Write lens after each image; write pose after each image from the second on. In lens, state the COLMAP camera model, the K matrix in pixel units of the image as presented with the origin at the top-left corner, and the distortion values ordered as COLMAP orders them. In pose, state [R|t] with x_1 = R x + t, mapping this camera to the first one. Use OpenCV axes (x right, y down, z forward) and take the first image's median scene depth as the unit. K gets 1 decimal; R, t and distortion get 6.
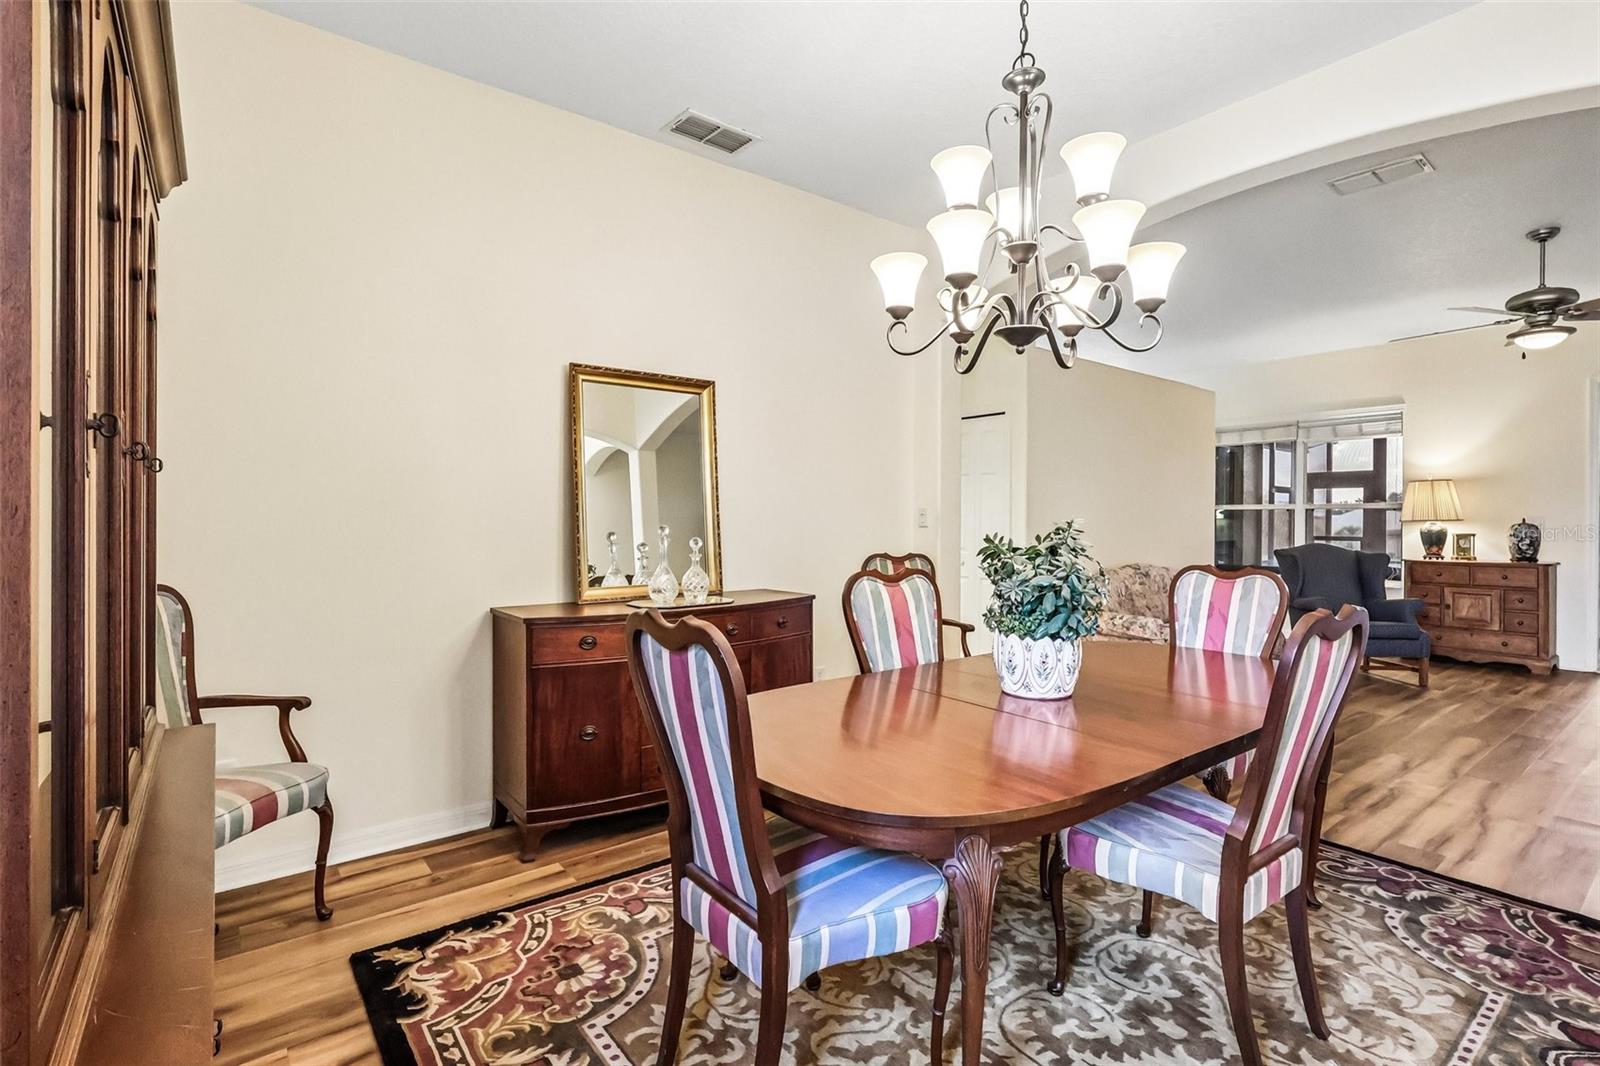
lens RADIAL K [[759.9, 0, 810.1], [0, 759.9, 522.2], [0, 0, 1]] dist [-0.004430, 0.000935]
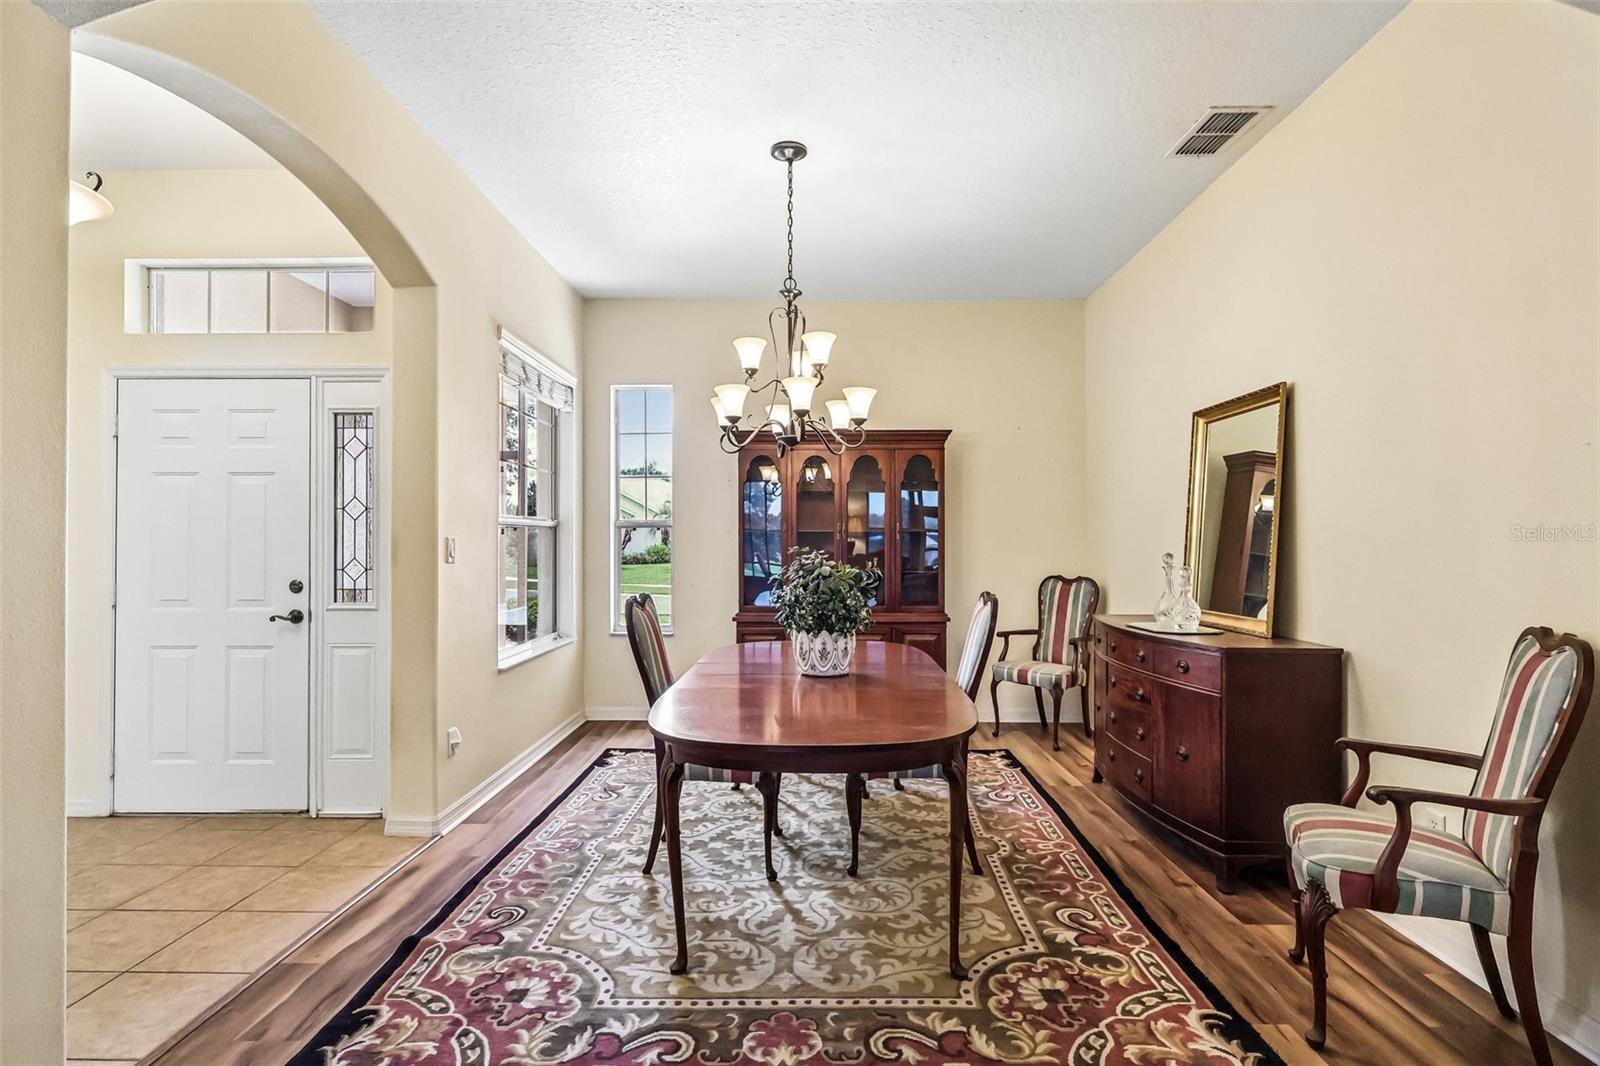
lens RADIAL K [[804.7, 0, 790.9], [0, 804.7, 532.8], [0, 0, 1]] dist [-0.001593, 0.002077]
pose [[-0.649837, -0.011101, -0.759992, 0.506858], [-0.006673, 0.999938, -0.008900, -0.005677], [0.760044, -0.000712, -0.649871, 0.666900]]
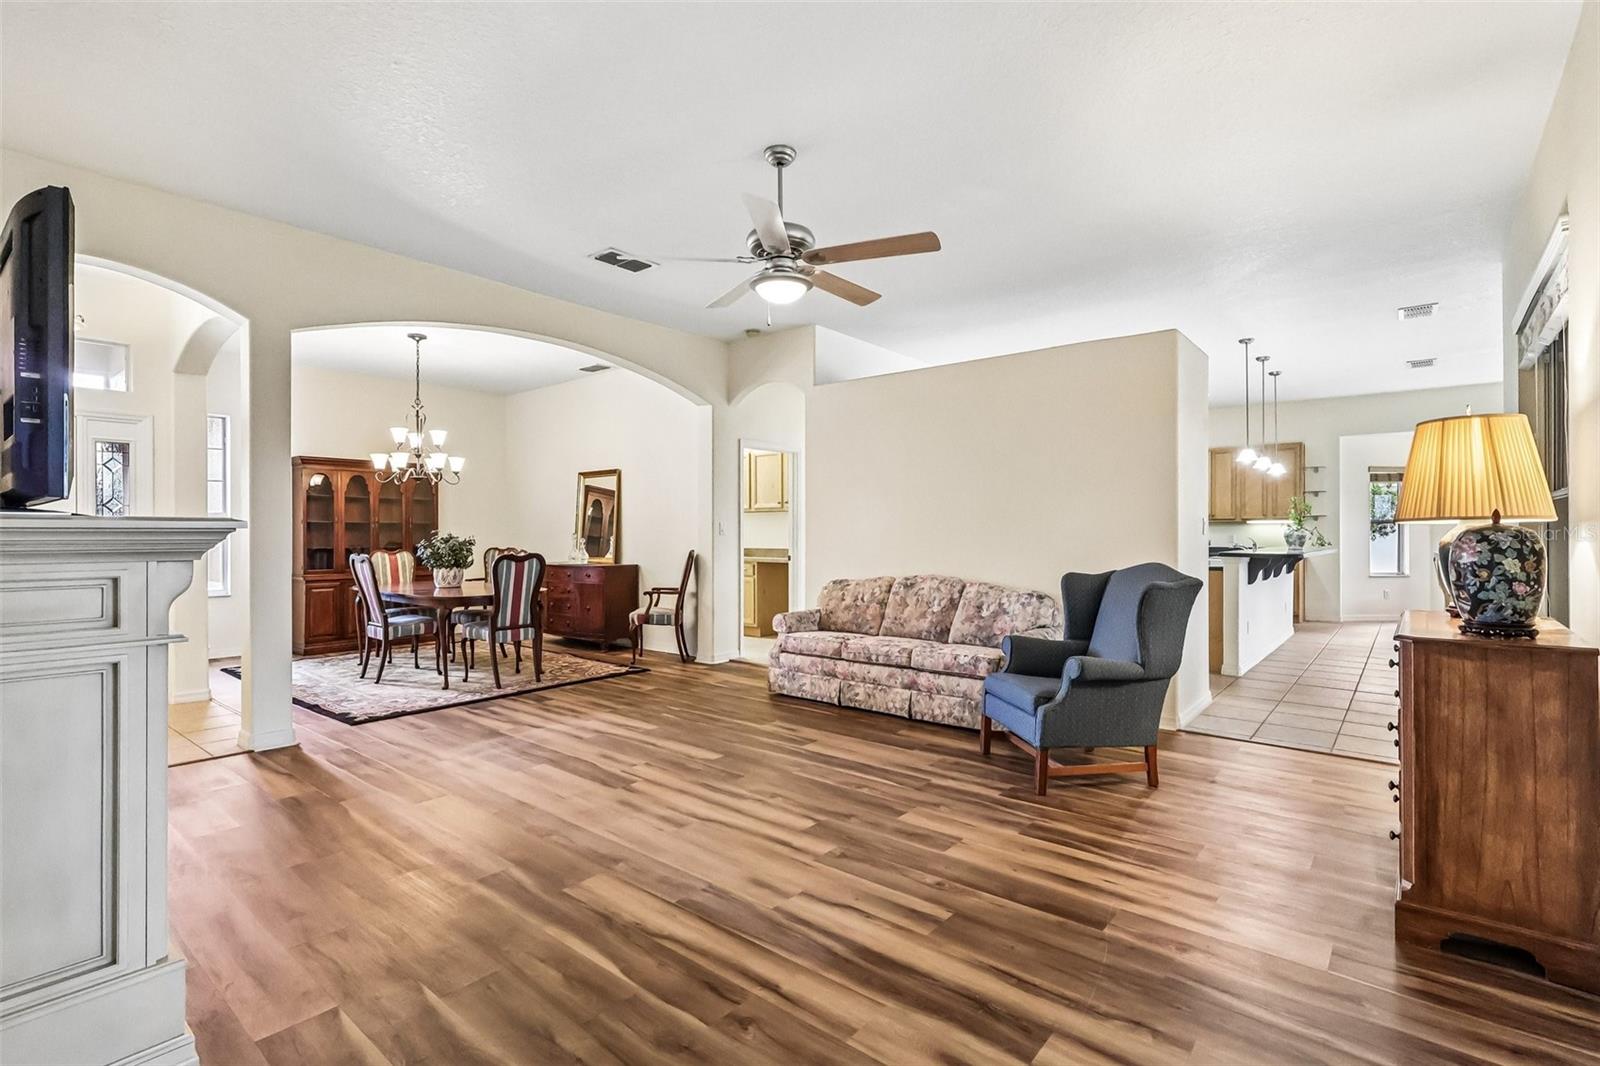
lens RADIAL K [[759.9, 0, 801.3], [0, 759.9, 530.9], [0, 0, 1]] dist [-0.004430, 0.000935]
pose [[0.198470, -0.005486, -0.980092, 1.245379], [-0.000896, 0.999983, -0.005779, 0.005539], [0.980107, 0.002025, 0.198462, 0.623986]]
